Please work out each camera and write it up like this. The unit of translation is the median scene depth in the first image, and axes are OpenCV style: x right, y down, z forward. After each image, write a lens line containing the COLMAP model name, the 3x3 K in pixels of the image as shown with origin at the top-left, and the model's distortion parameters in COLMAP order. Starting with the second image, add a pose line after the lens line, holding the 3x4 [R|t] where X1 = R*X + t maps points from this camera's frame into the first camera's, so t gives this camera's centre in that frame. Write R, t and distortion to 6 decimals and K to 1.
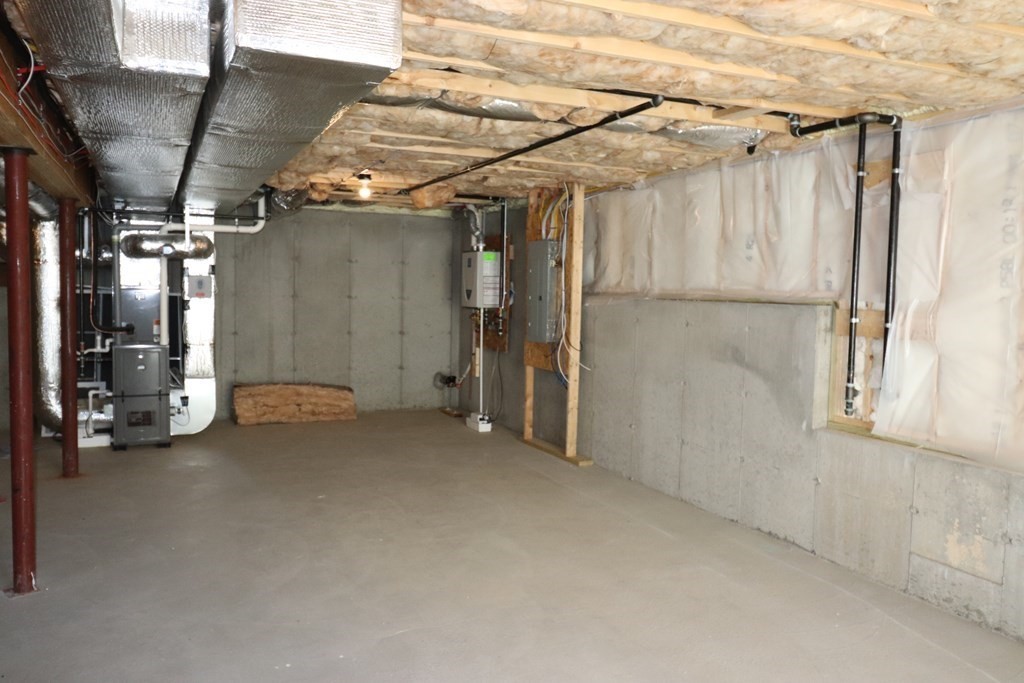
lens RADIAL K [[800.0, 0, 512.6], [0, 800.0, 340.2], [0, 0, 1]] dist [0.022597, -0.009848]
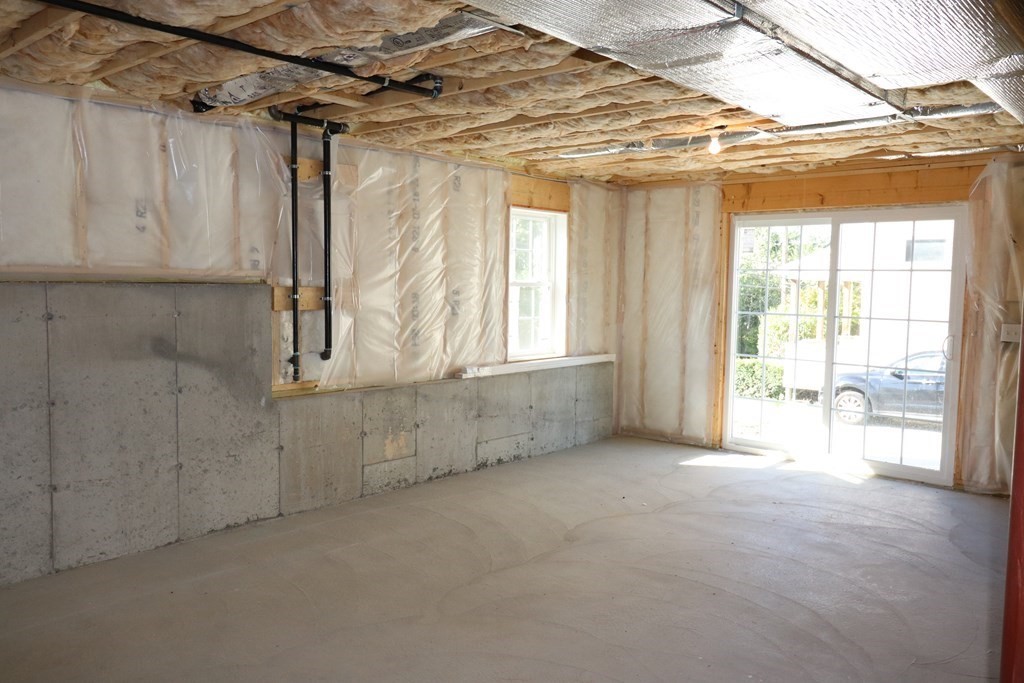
lens RADIAL K [[800.0, 0, 512.9], [0, 800.0, 342.9], [0, 0, 1]] dist [0.022597, -0.009848]
pose [[-0.411968, -0.096723, 0.906050, -0.682540], [0.037982, 0.991663, 0.123133, -0.081373], [-0.910407, 0.085141, -0.404859, 1.106413]]
